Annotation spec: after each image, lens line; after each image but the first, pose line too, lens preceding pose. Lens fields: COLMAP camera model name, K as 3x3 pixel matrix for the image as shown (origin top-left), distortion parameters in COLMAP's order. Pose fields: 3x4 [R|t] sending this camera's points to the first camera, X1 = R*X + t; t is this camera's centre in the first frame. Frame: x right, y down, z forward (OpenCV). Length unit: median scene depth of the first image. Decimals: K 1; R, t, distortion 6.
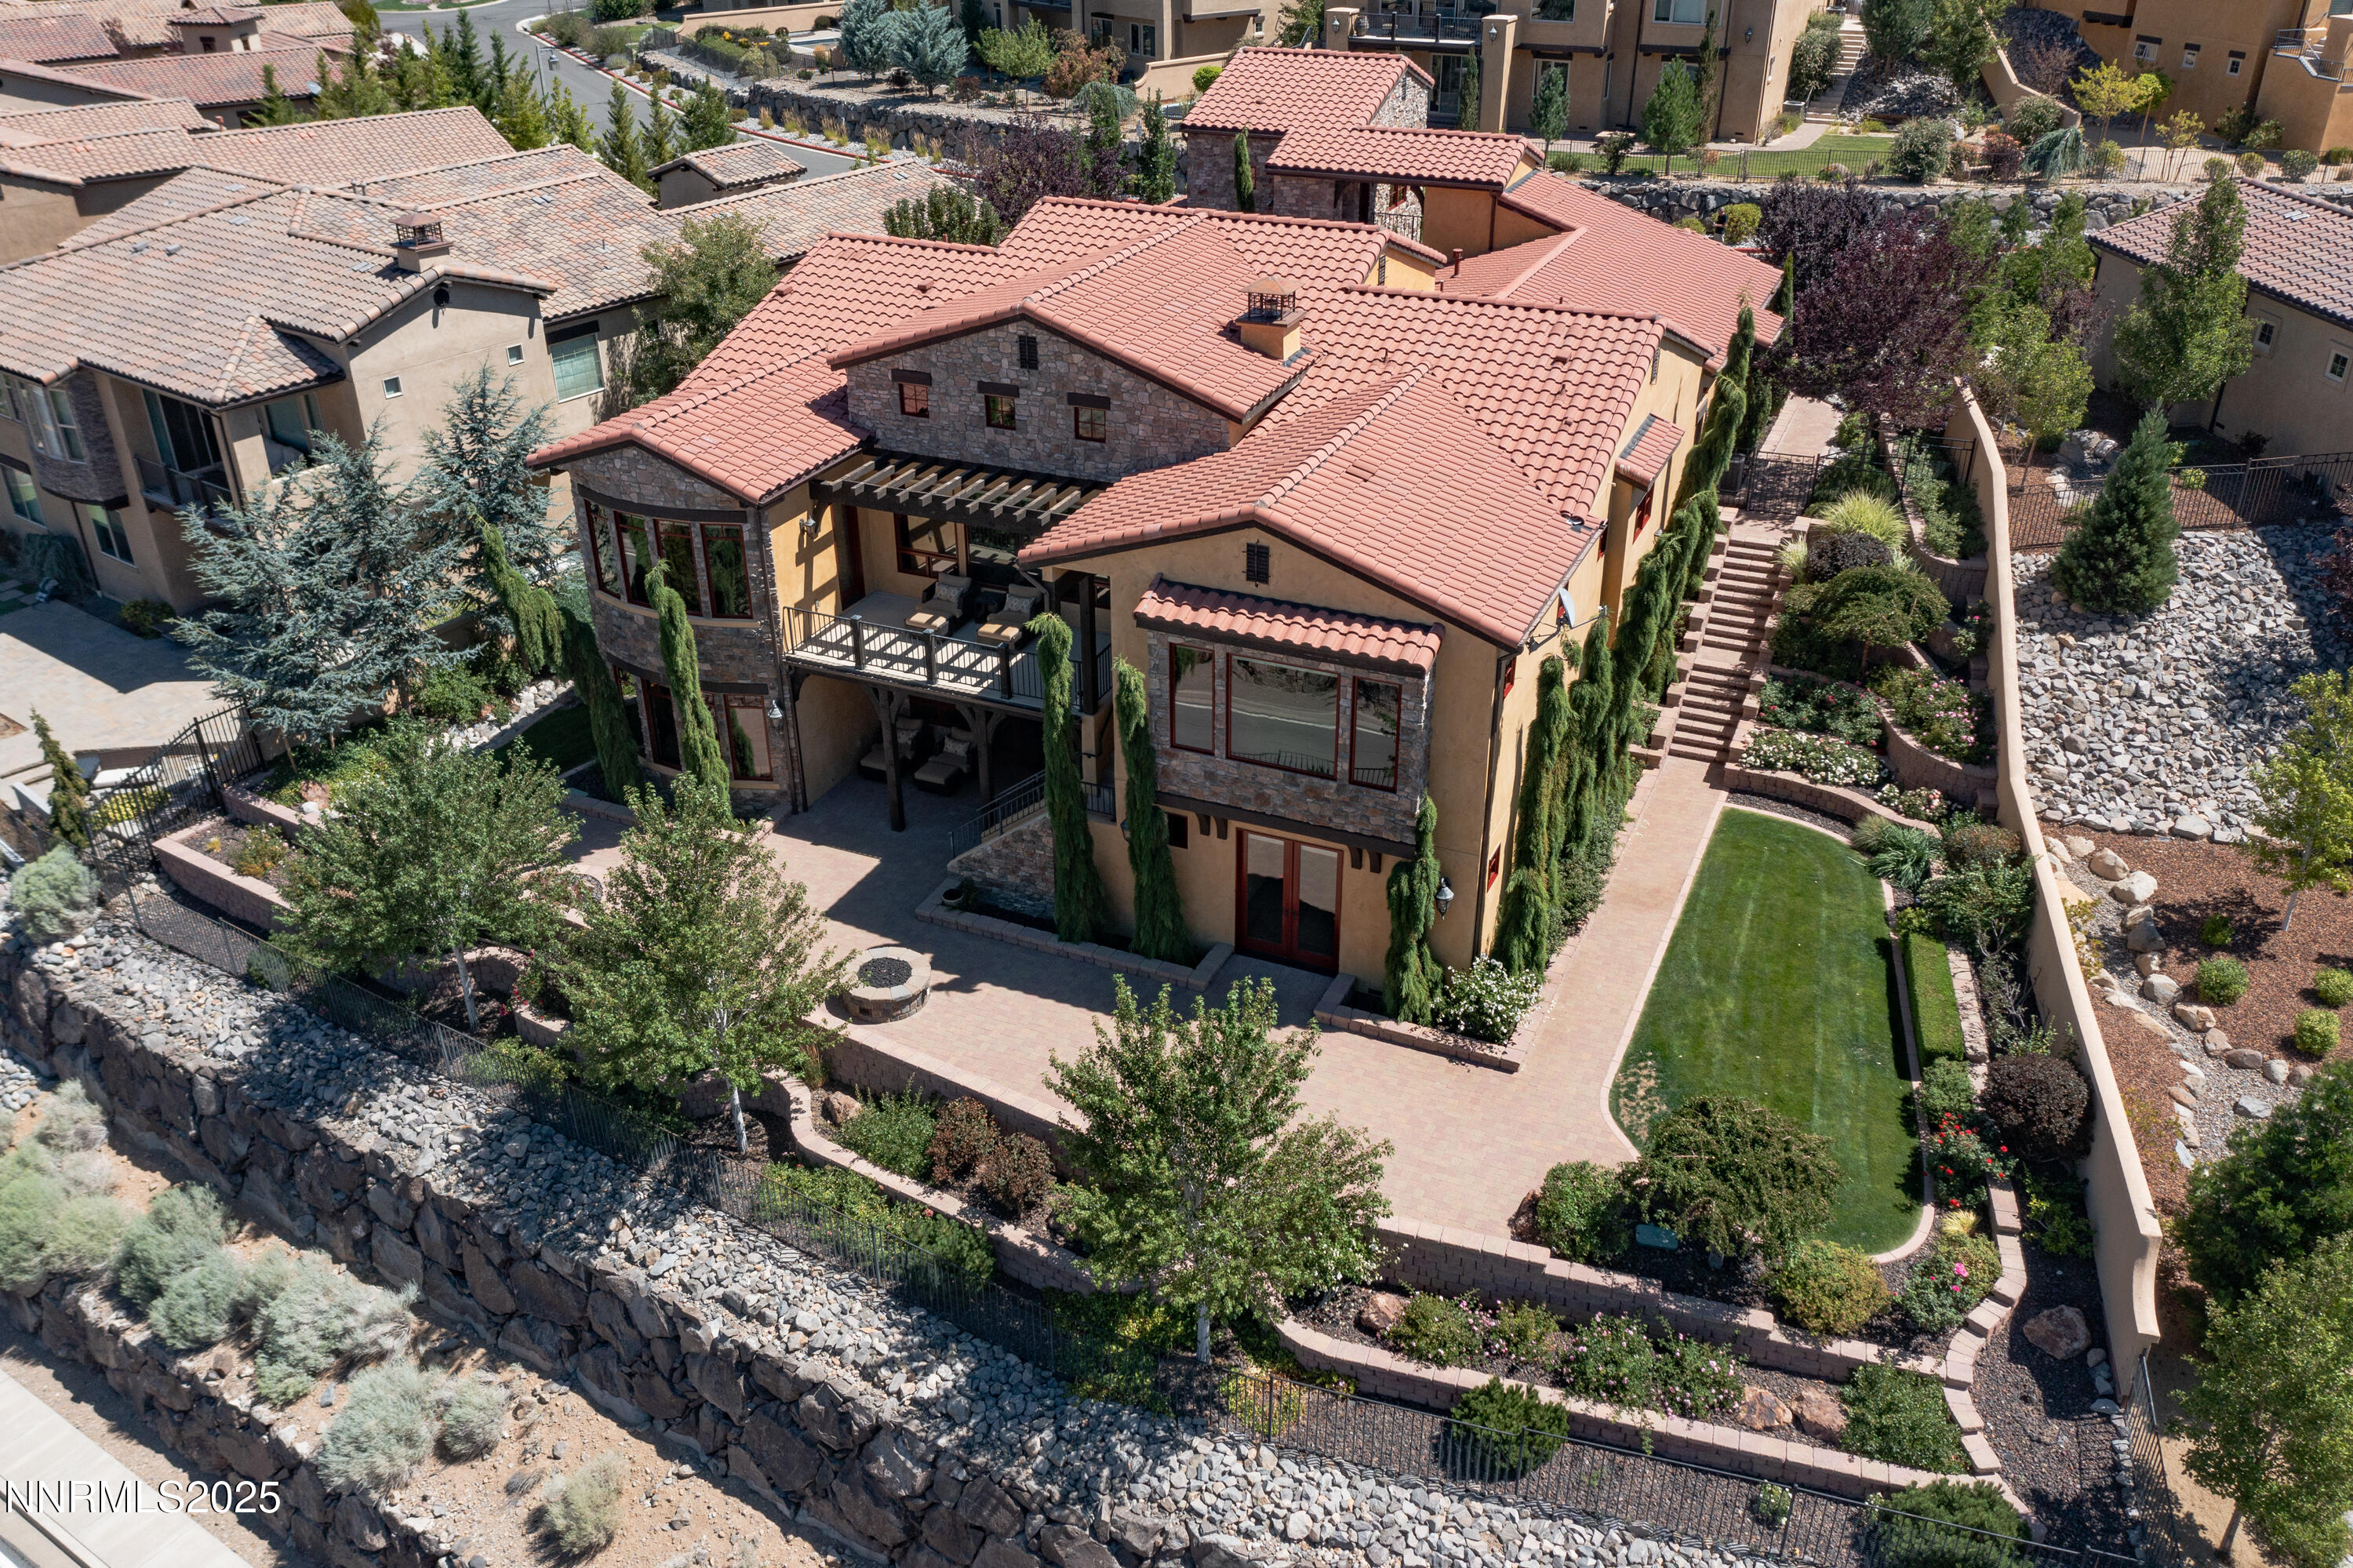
lens RADIAL K [[1887.1, 0, 1166.5], [0, 1887.1, 782.7], [0, 0, 1]] dist [-0.004328, 0.004869]
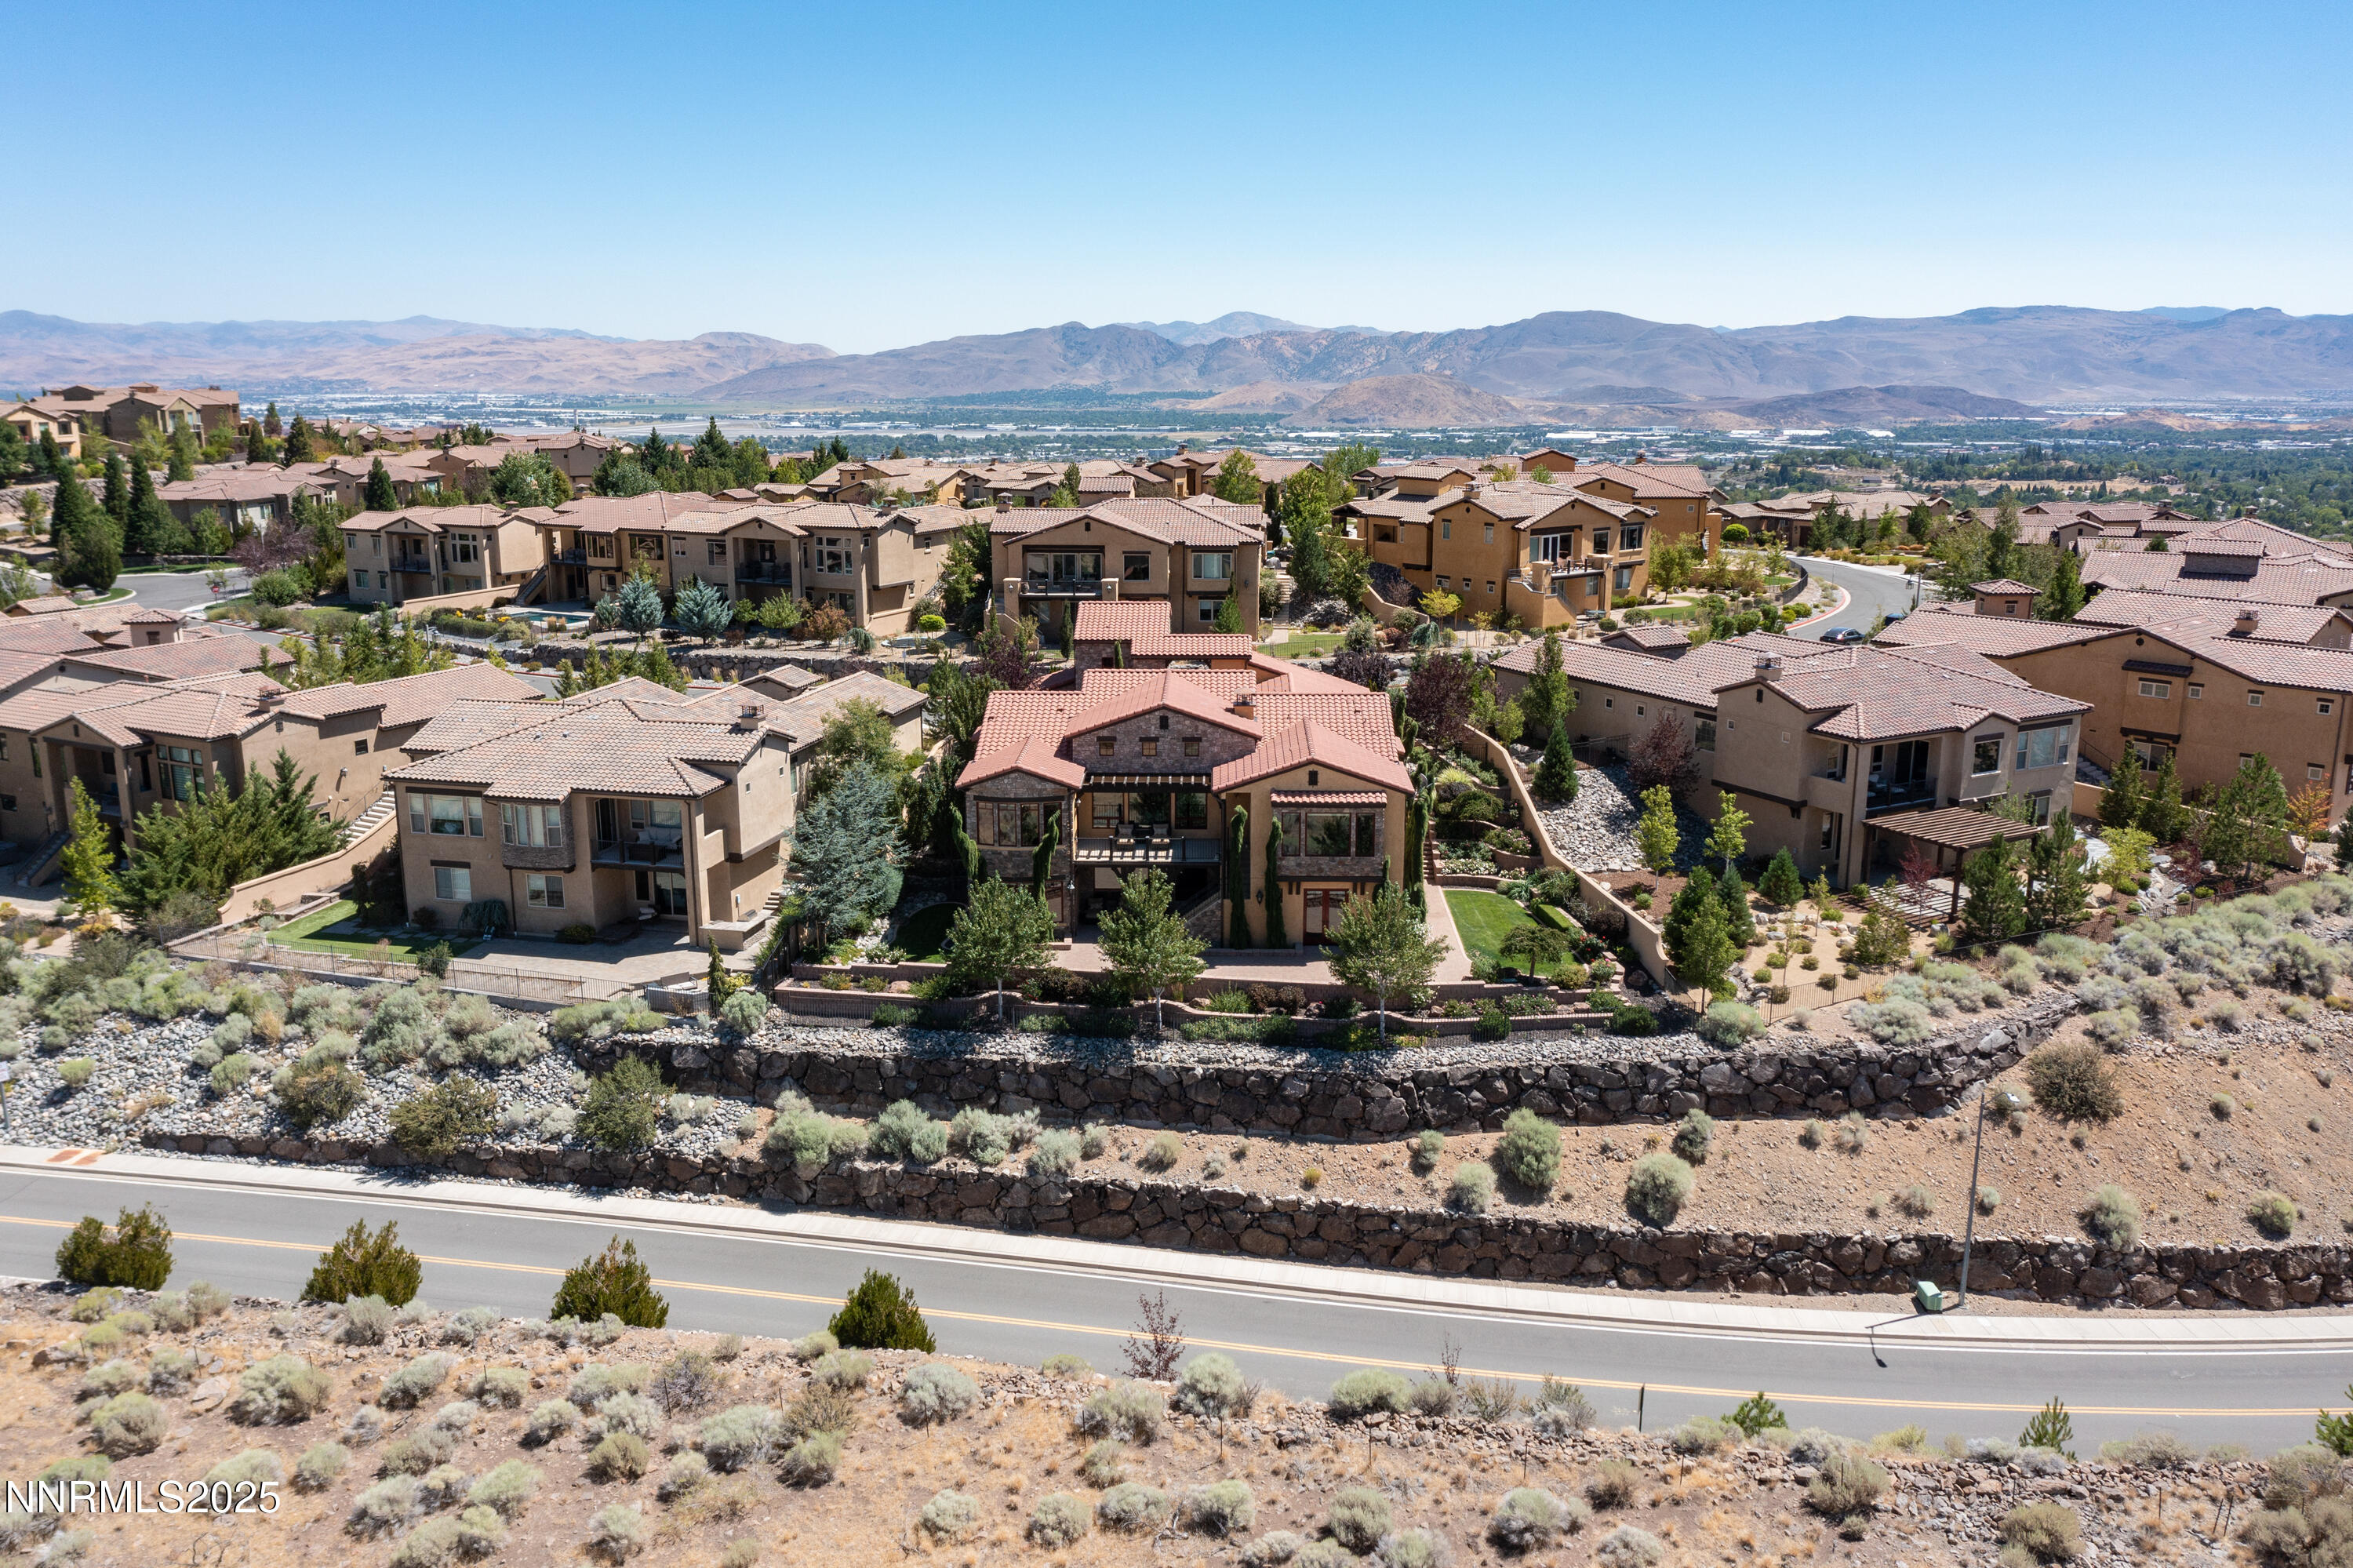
lens RADIAL K [[1887.1, 0, 1181.0], [0, 1887.1, 779.8], [0, 0, 1]] dist [-0.004328, 0.004869]
pose [[0.921983, -0.080527, 0.378765, -0.964432], [0.180072, 0.955103, -0.235270, 0.408554], [-0.342814, 0.285120, 0.895089, -1.131348]]
